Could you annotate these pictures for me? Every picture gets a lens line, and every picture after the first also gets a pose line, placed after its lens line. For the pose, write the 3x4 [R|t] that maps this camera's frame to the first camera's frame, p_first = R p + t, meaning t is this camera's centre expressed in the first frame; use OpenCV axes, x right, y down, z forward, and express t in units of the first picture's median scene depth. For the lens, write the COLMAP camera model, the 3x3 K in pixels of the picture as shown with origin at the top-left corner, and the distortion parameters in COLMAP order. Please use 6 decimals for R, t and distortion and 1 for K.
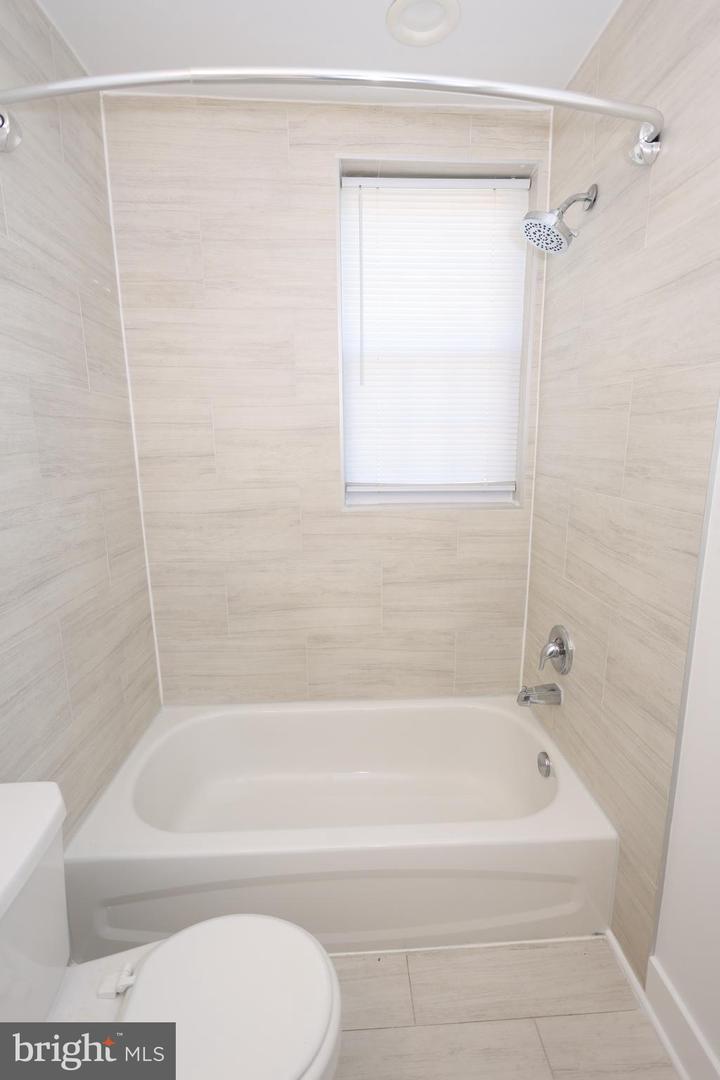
lens RADIAL K [[488.5, 0, 364.5], [0, 488.5, 539.6], [0, 0, 1]] dist [0.004701, 0.000965]
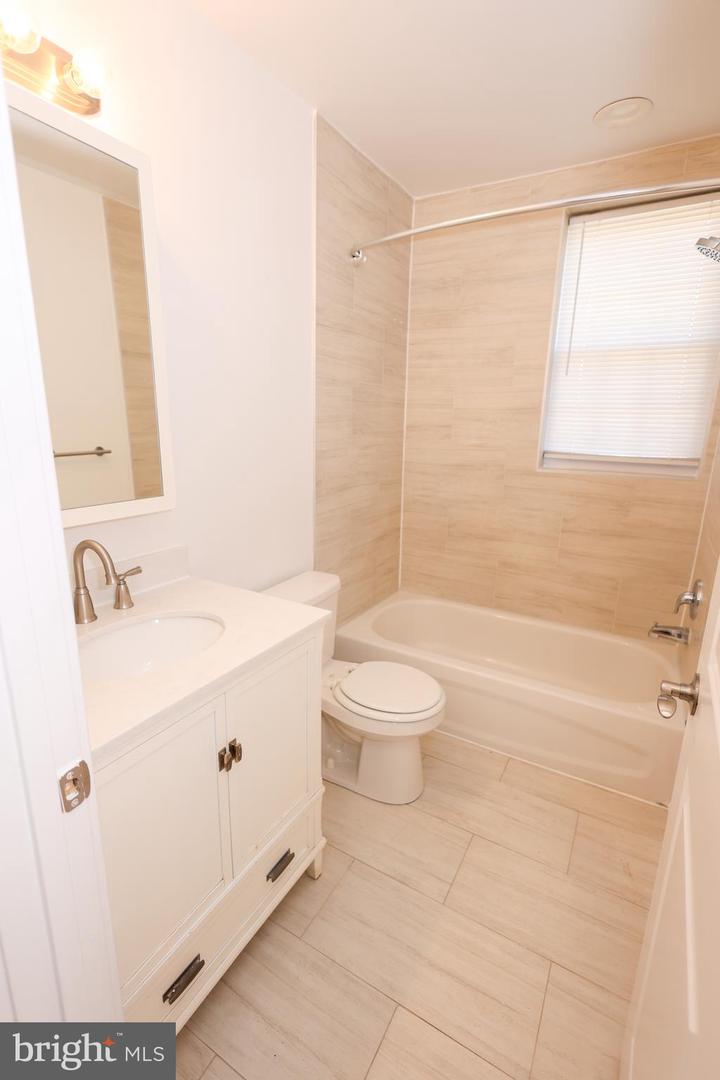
lens RADIAL K [[488.5, 0, 356.6], [0, 488.5, 539.1], [0, 0, 1]] dist [0.004701, 0.000965]
pose [[0.834185, 0.154901, -0.529283, 0.281552], [-0.129706, 0.987928, 0.084702, 0.075061], [0.536014, -0.002006, 0.844207, -0.396867]]
